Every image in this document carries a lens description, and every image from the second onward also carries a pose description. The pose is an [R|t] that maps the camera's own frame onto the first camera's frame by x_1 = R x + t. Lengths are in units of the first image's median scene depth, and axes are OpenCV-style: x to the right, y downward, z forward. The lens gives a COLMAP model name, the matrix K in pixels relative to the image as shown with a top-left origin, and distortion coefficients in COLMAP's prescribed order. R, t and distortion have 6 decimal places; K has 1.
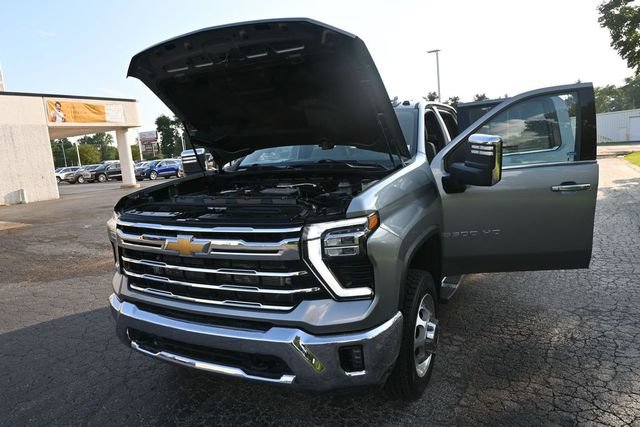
lens RADIAL K [[435.5, 0, 321.9], [0, 435.5, 208.2], [0, 0, 1]] dist [-0.010121, 0.005885]
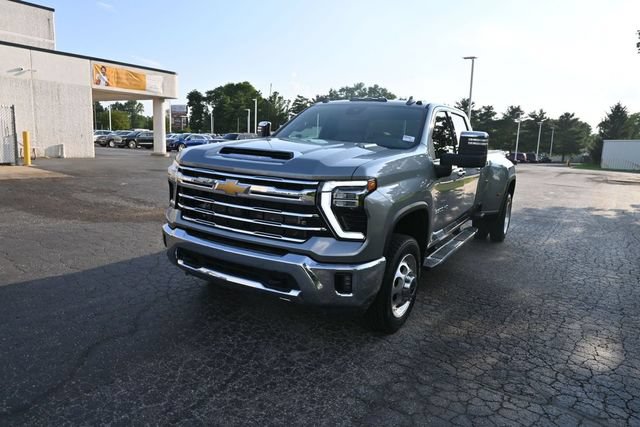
lens RADIAL K [[435.5, 0, 336.6], [0, 435.5, 212.7], [0, 0, 1]] dist [-0.010121, 0.005885]
pose [[0.993178, 0.116313, -0.008318, 0.022998], [-0.116058, 0.992889, 0.026489, 0.067965], [0.011340, -0.025343, 0.999615, -0.257971]]
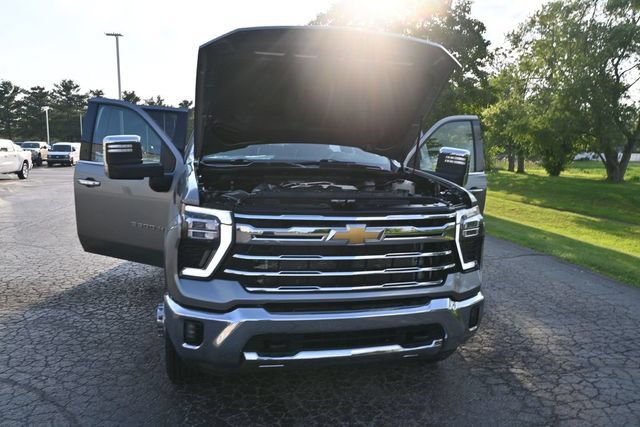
lens RADIAL K [[509.2, 0, 326.3], [0, 509.2, 212.7], [0, 0, 1]] dist [-0.000959, 0.000336]
pose [[0.764793, -0.004291, 0.644262, -0.872954], [0.019915, 0.999657, -0.016984, 0.039812], [-0.643968, 0.025820, 0.764616, 0.086327]]
